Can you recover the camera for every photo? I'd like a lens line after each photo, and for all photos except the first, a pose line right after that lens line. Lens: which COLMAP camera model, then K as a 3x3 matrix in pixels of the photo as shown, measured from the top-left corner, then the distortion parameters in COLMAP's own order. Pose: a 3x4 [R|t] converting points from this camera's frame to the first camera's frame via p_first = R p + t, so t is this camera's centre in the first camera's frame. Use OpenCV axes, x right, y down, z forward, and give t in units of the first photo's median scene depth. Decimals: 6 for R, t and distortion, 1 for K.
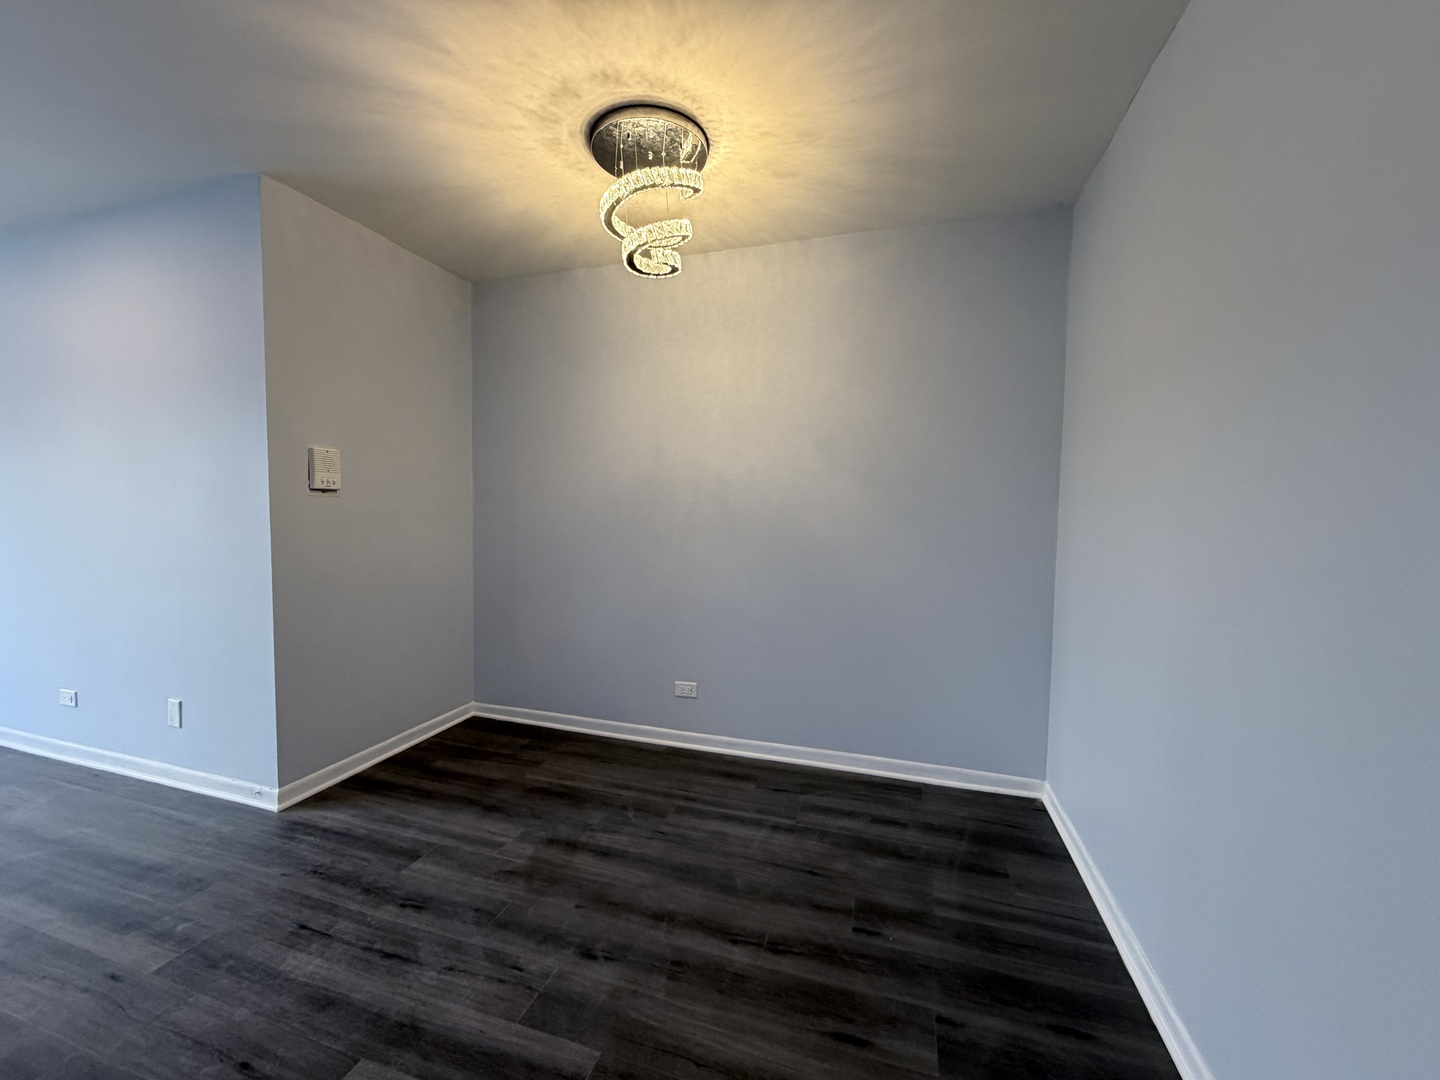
lens RADIAL K [[573.1, 0, 715.1], [0, 573.1, 540.7], [0, 0, 1]] dist [-0.002662, 0.000484]
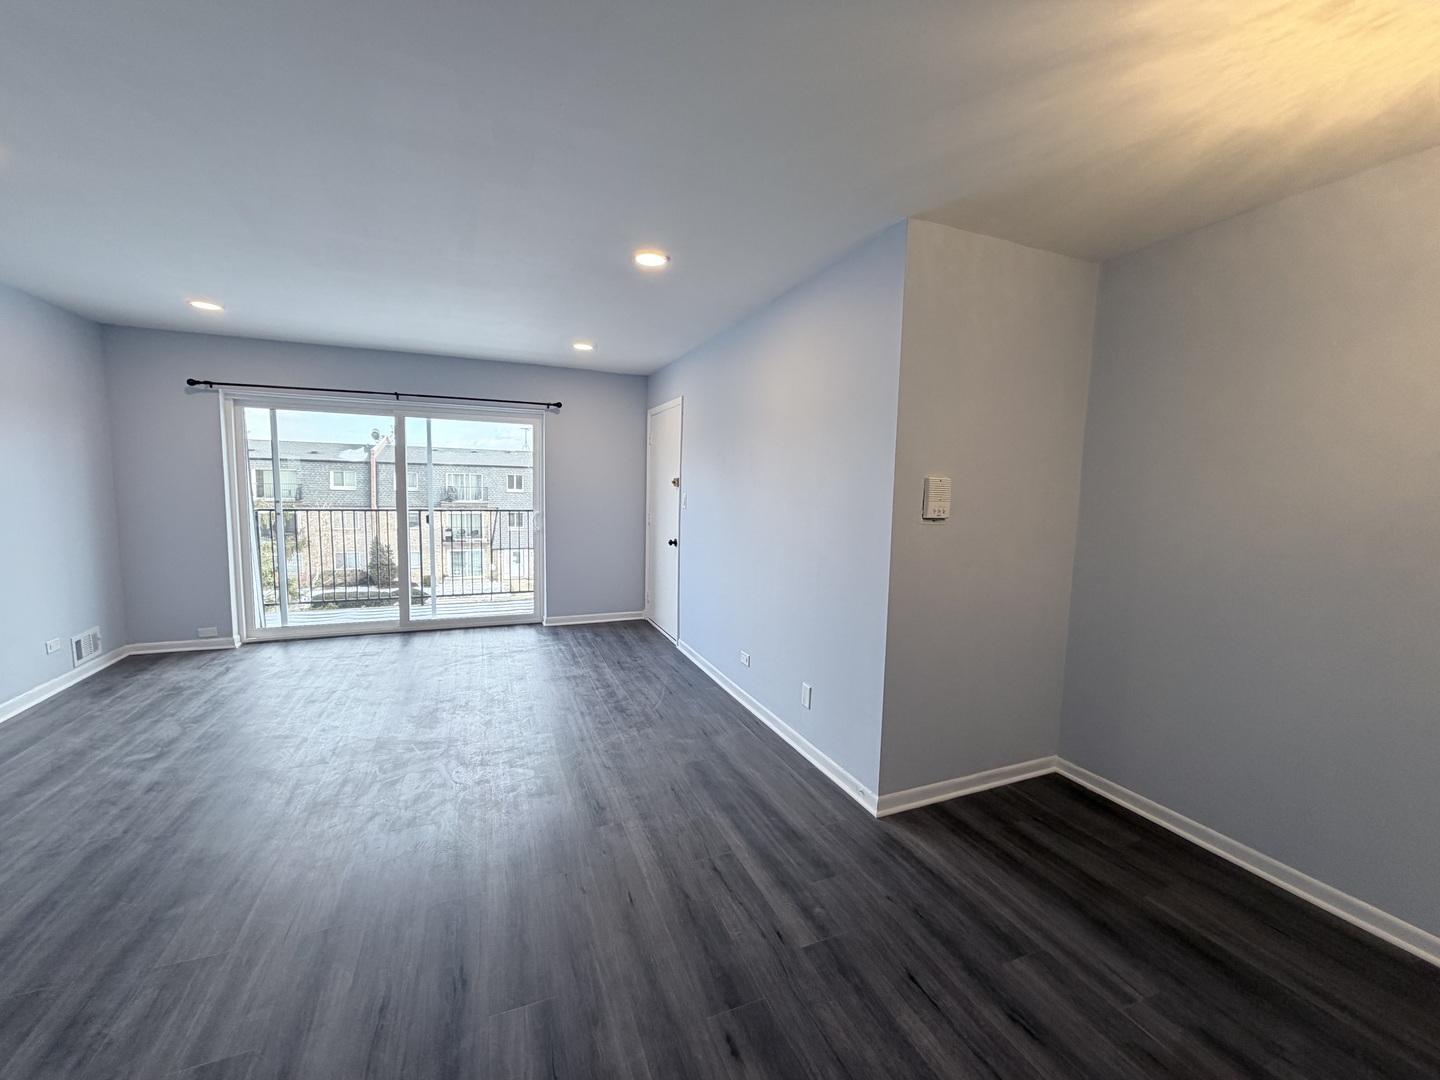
lens RADIAL K [[573.1, 0, 716.3], [0, 573.1, 545.5], [0, 0, 1]] dist [-0.002662, 0.000484]
pose [[0.643452, 0.079737, -0.761322, -0.179595], [-0.056833, 0.996791, 0.056365, -0.086506], [0.763374, 0.007000, 0.645919, 0.064701]]
